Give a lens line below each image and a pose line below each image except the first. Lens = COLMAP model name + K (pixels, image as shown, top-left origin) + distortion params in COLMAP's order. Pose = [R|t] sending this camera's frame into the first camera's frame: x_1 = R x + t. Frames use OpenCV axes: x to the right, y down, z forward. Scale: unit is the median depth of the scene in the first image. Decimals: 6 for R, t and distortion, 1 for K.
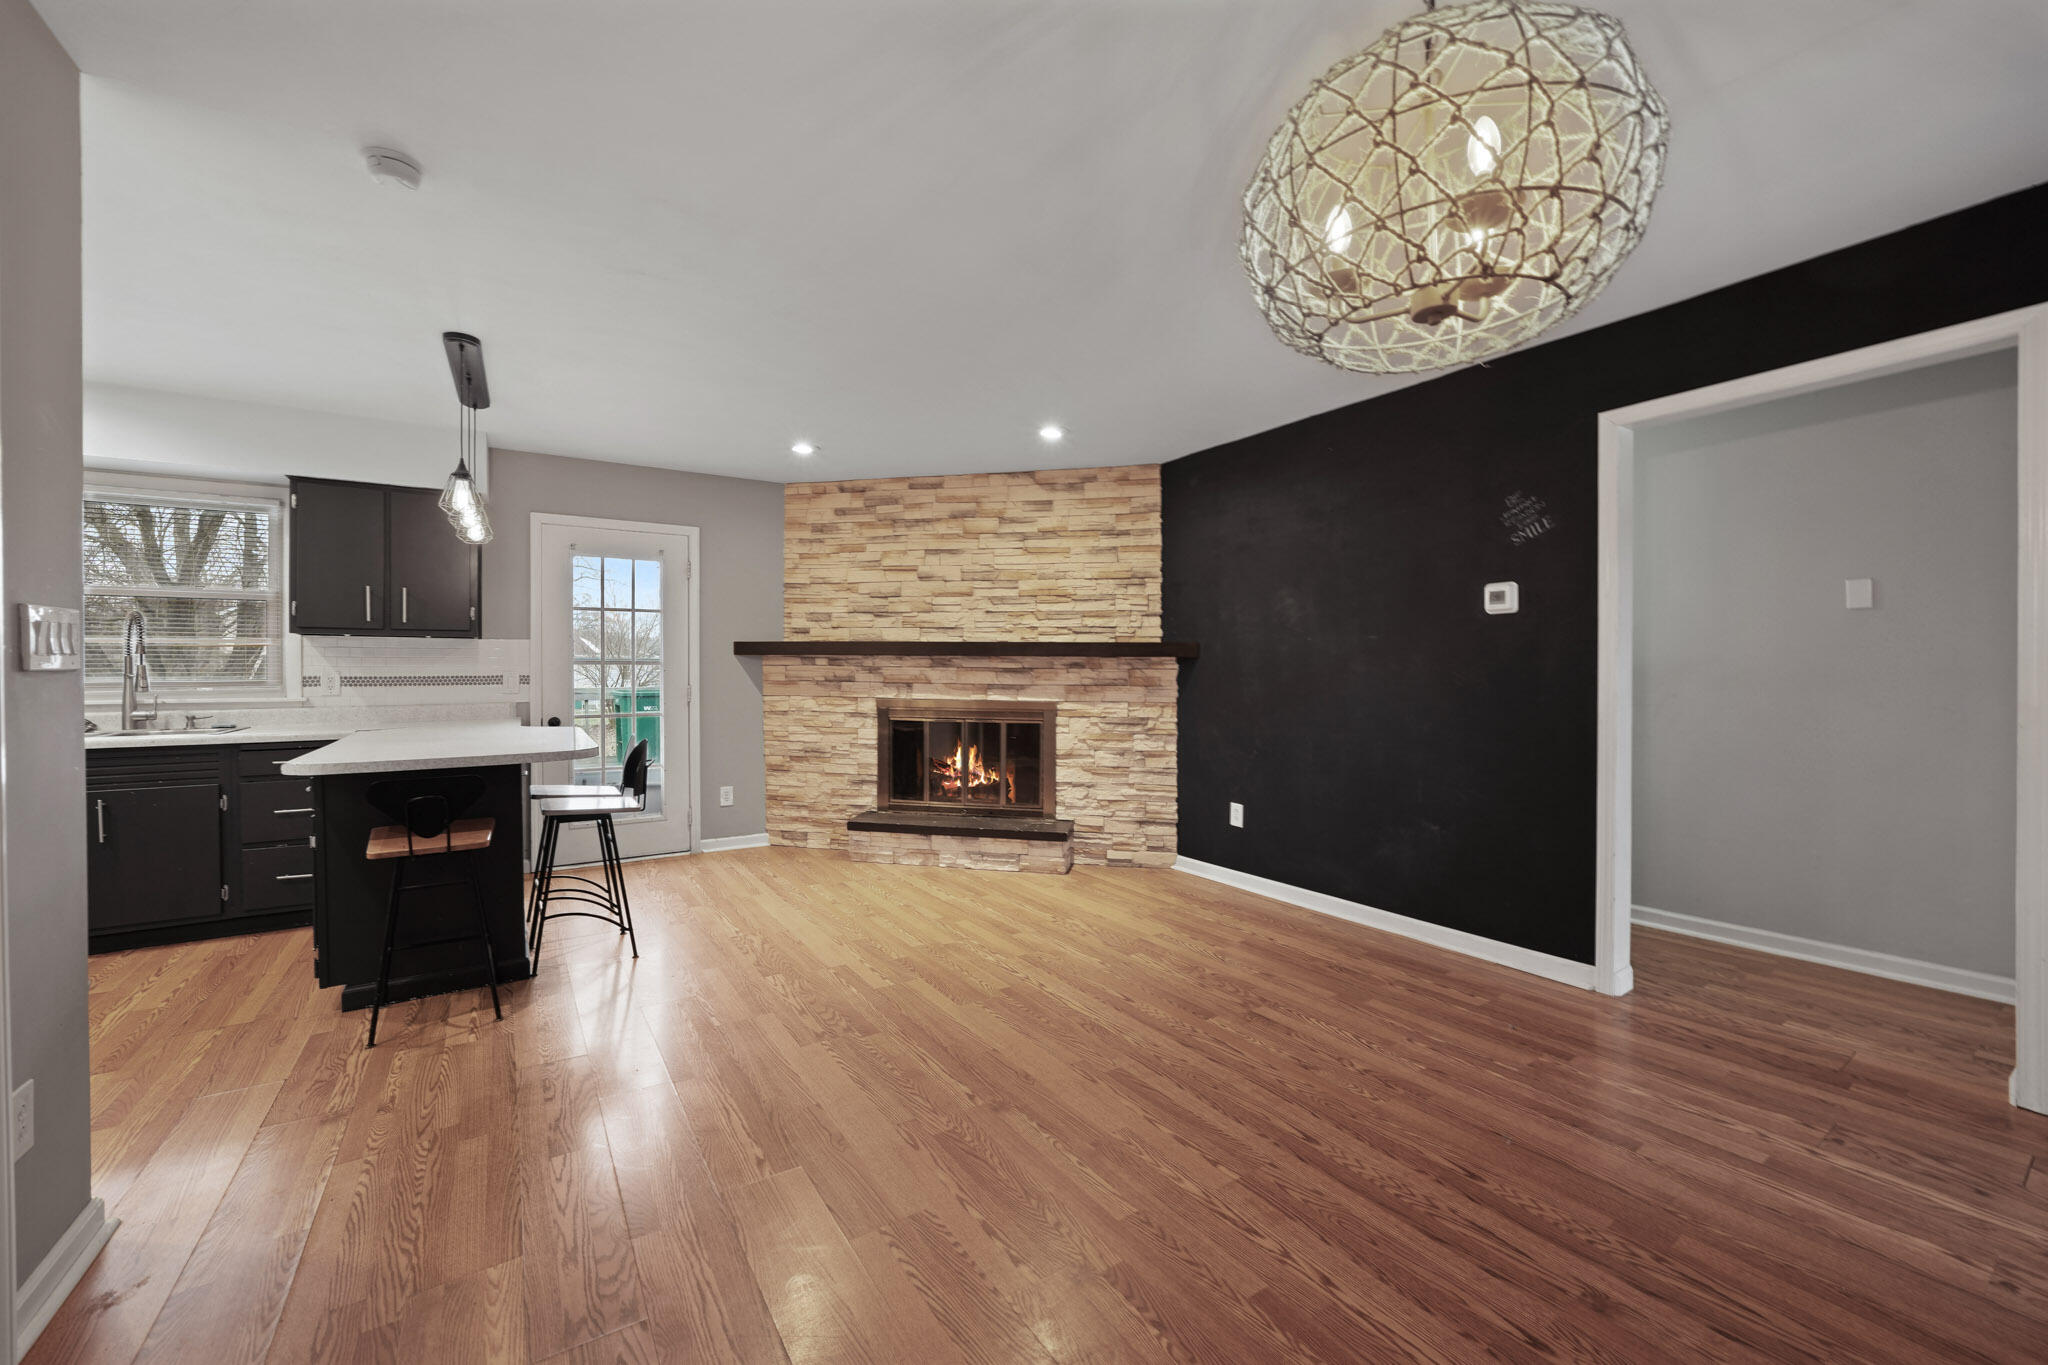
lens RADIAL K [[797.0, 0, 1019.6], [0, 797.0, 674.7], [0, 0, 1]] dist [-0.018020, -0.000094]
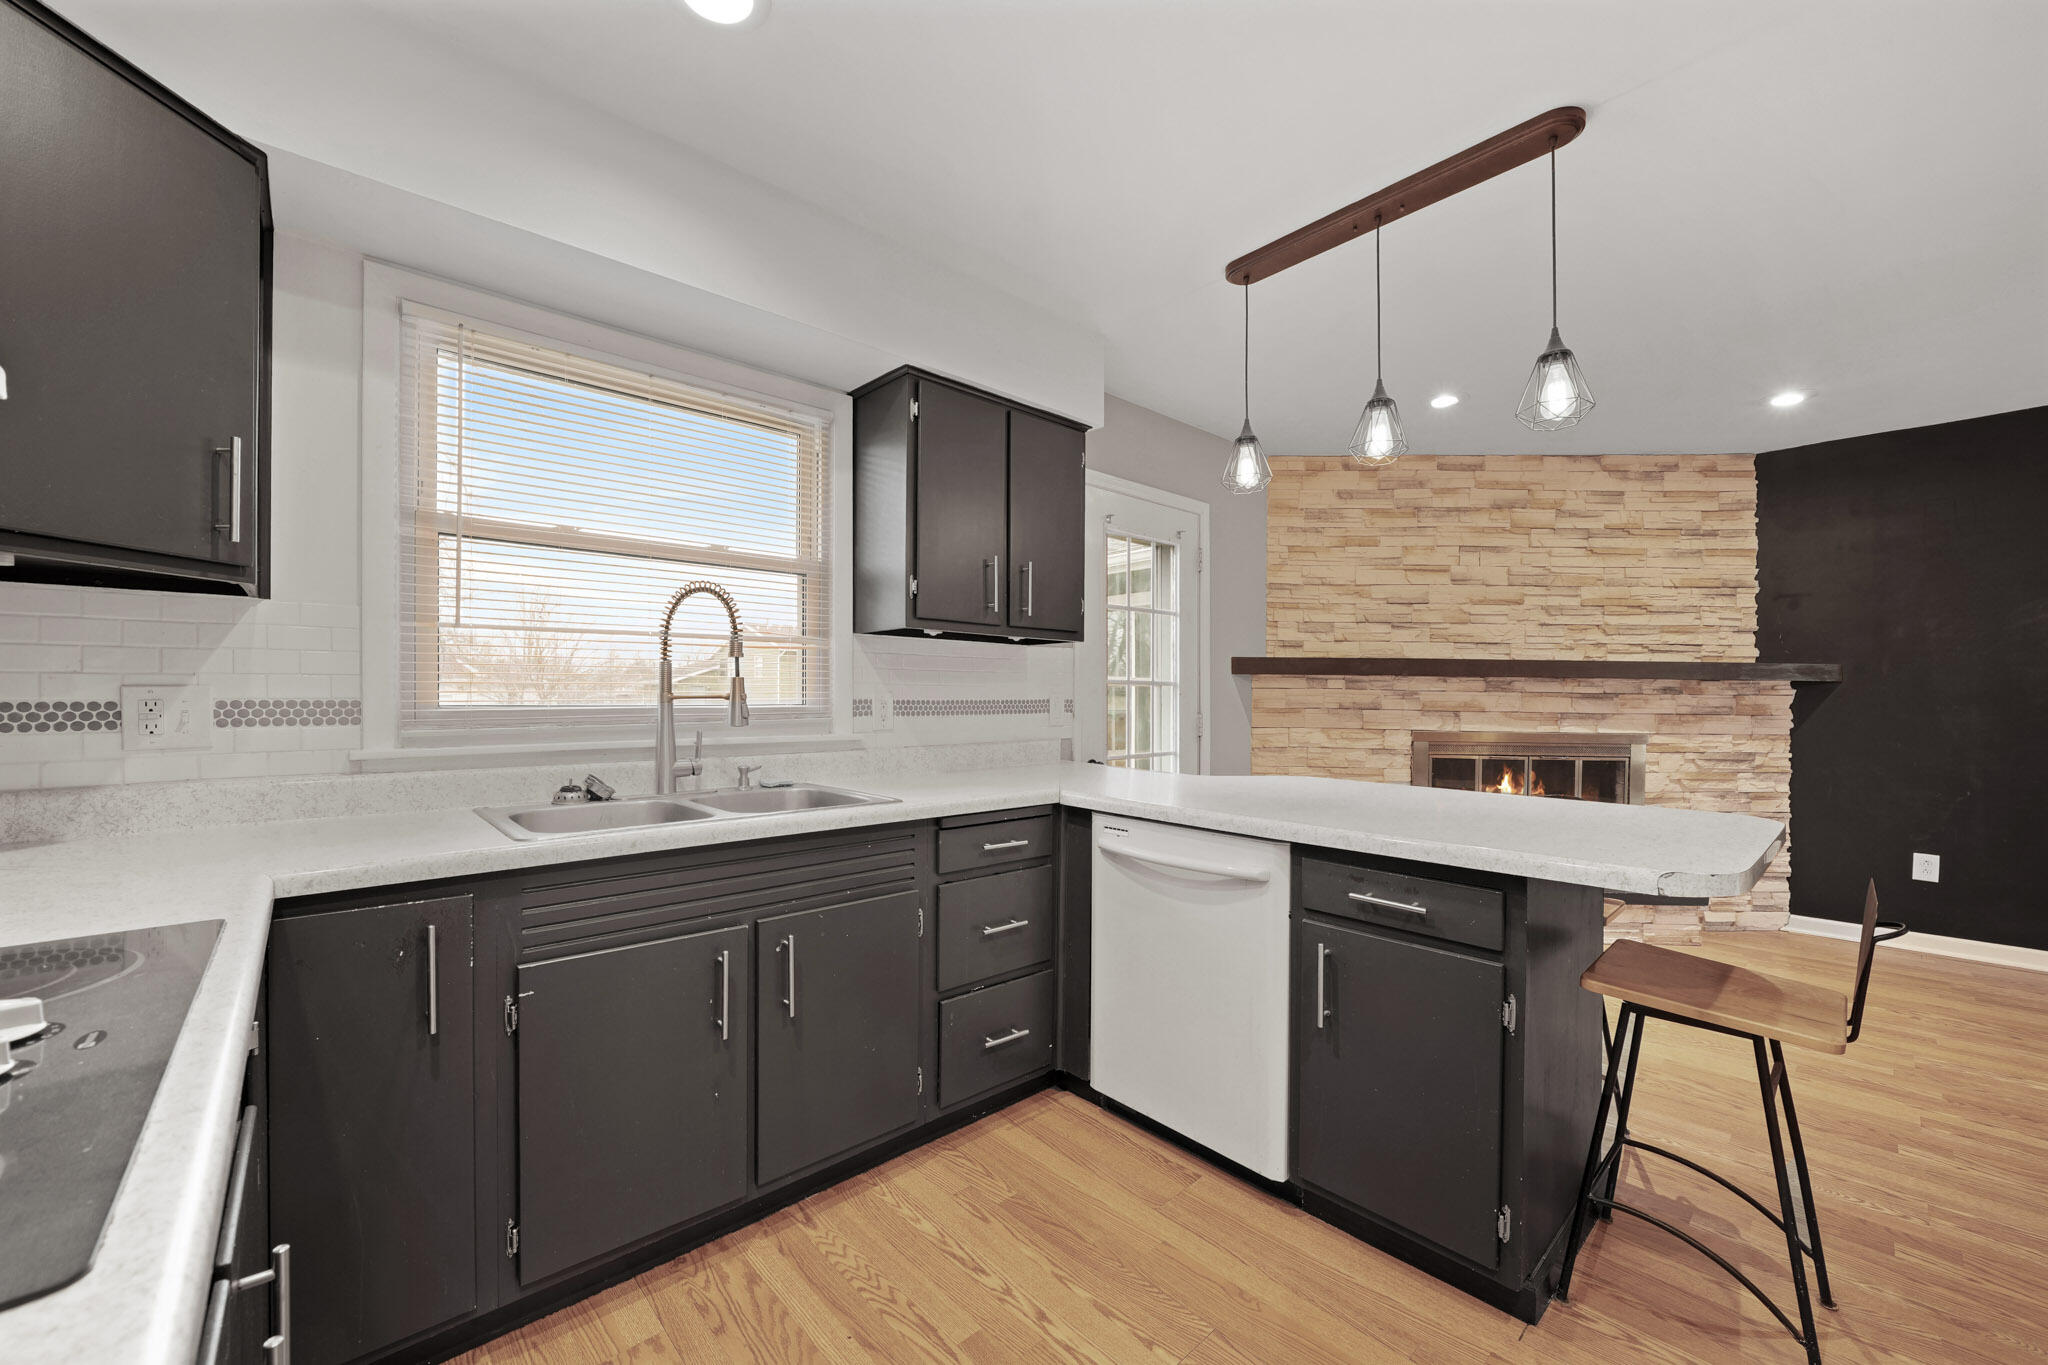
lens RADIAL K [[797.0, 0, 1026.2], [0, 797.0, 696.3], [0, 0, 1]] dist [-0.018020, -0.000094]
pose [[0.988419, 0.004736, 0.151674, -0.695615], [-0.003782, 0.999971, -0.006578, 0.002383], [-0.151701, 0.005928, 0.988409, 0.283266]]
